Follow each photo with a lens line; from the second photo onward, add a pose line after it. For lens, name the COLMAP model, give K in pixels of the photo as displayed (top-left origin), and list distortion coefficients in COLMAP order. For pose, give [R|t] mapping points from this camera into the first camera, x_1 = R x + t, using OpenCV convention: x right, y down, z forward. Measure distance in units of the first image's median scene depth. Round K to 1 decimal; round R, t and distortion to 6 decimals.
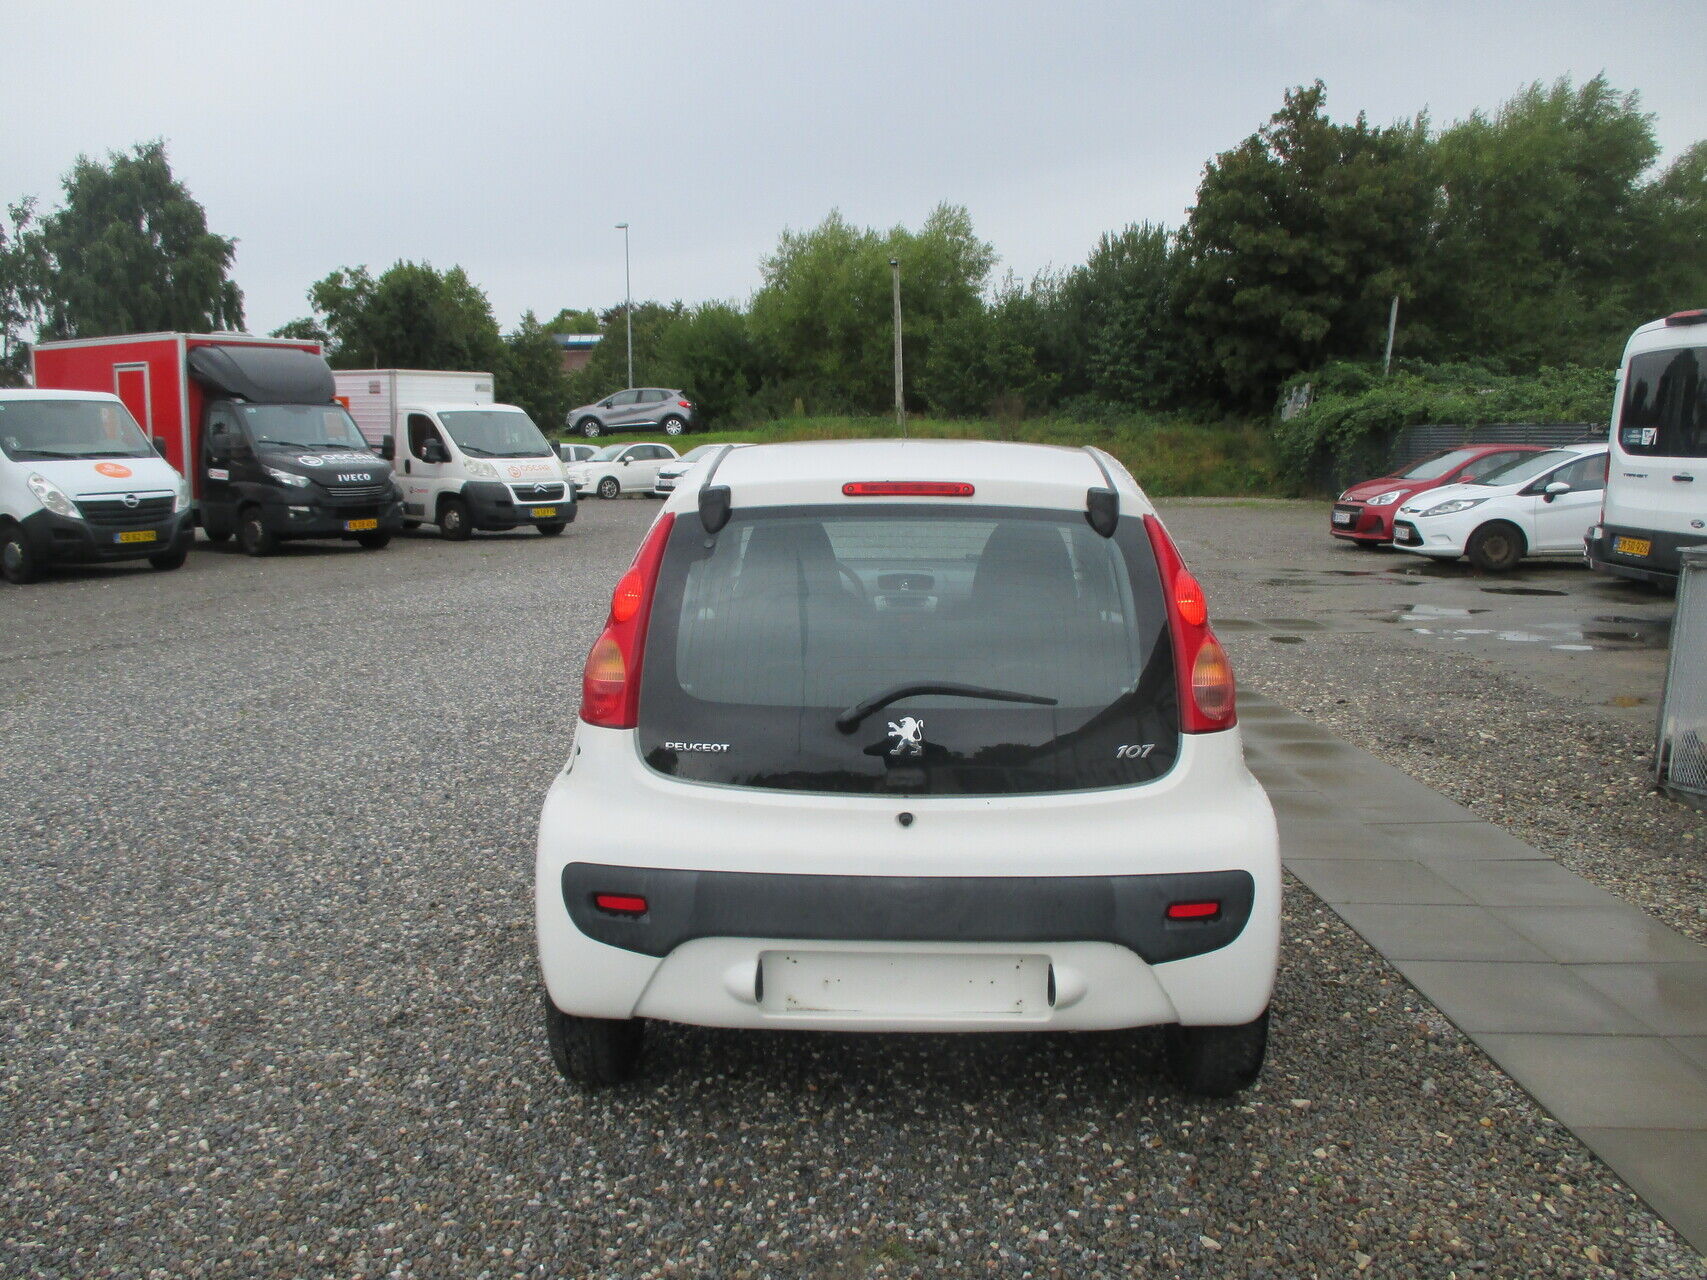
lens RADIAL K [[1418.3, 0, 853.5], [0, 1418.3, 640.0], [0, 0, 1]] dist [-0.060990, 0.050999]
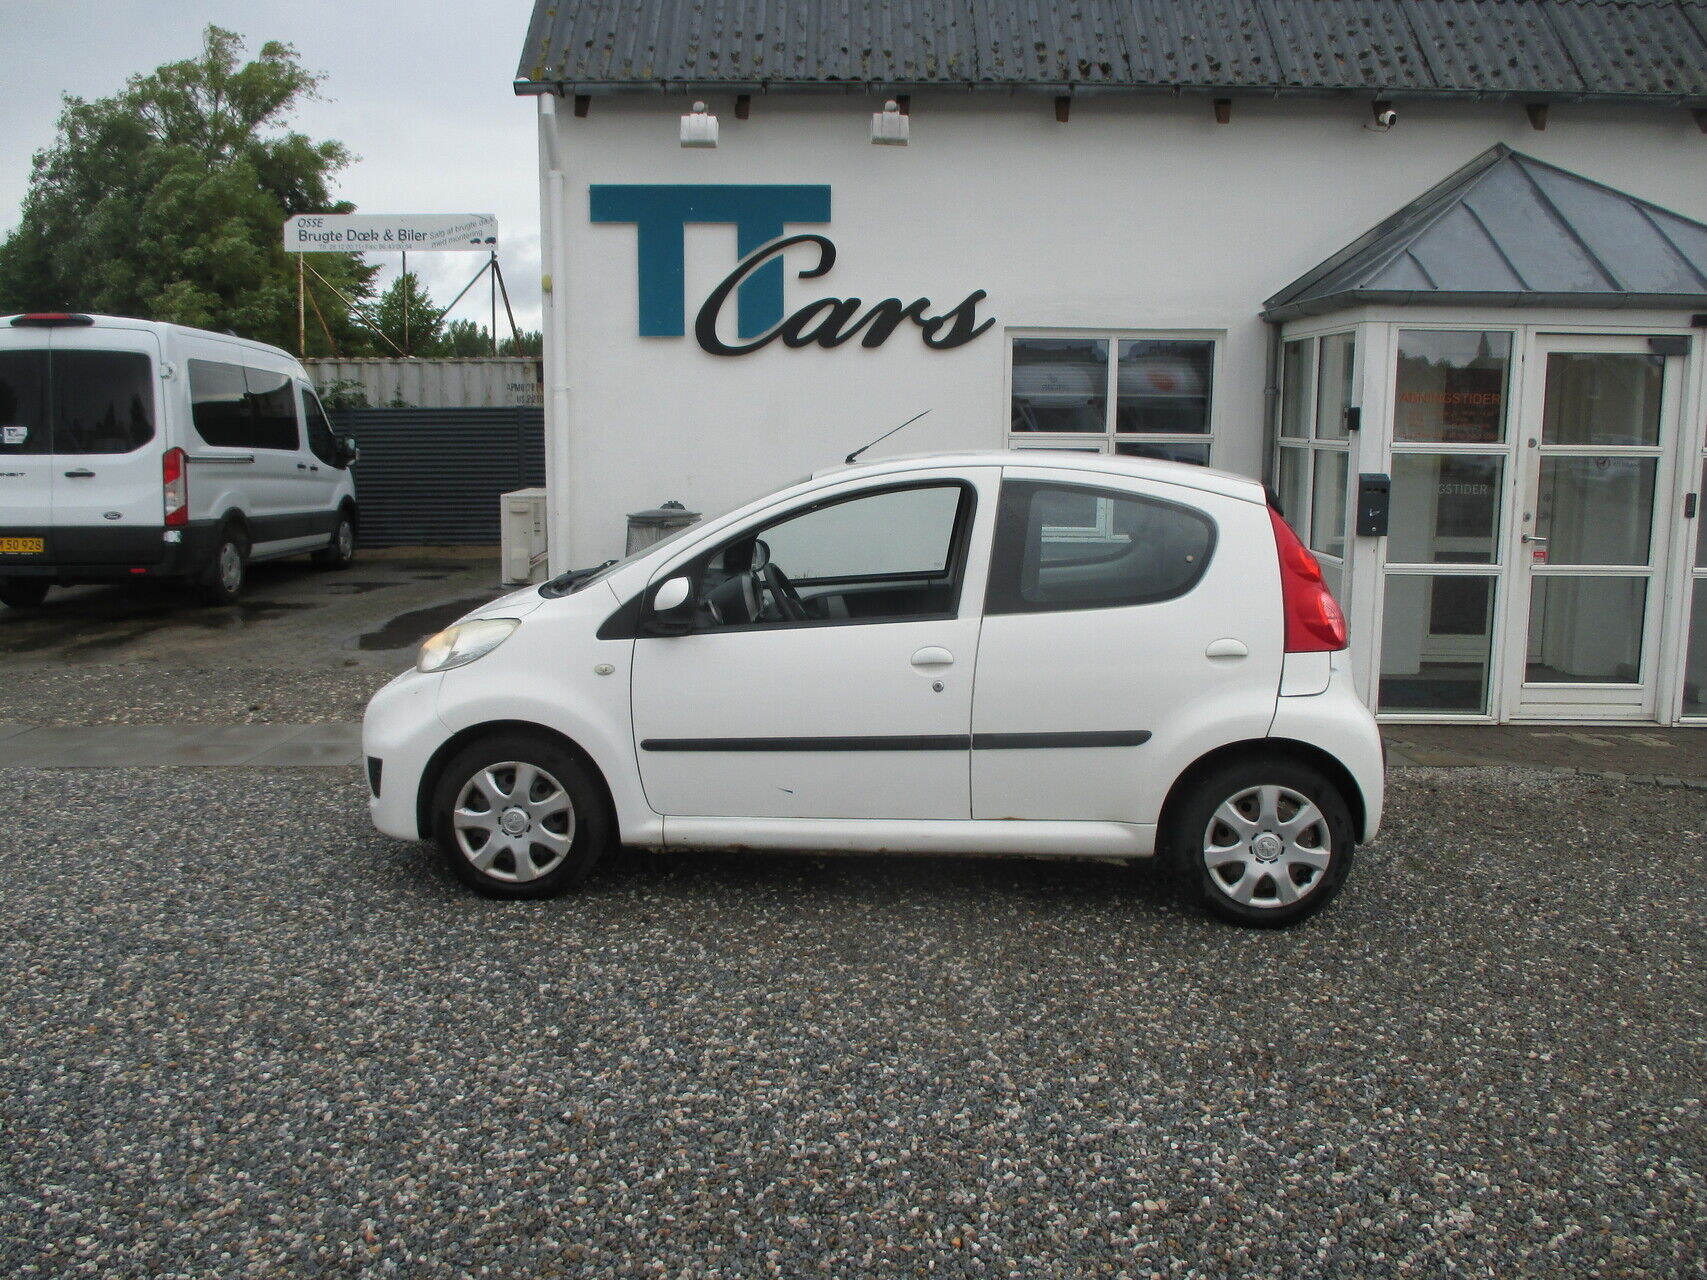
lens RADIAL K [[1412.7, 0, 853.5], [0, 1412.7, 640.0], [0, 0, 1]] dist [-0.039192, 0.000740]
pose [[0.049204, -0.151113, 0.987291, -0.105234], [0.142032, 0.979501, 0.142842, -0.014809], [-0.988638, 0.133198, 0.069658, 0.089734]]
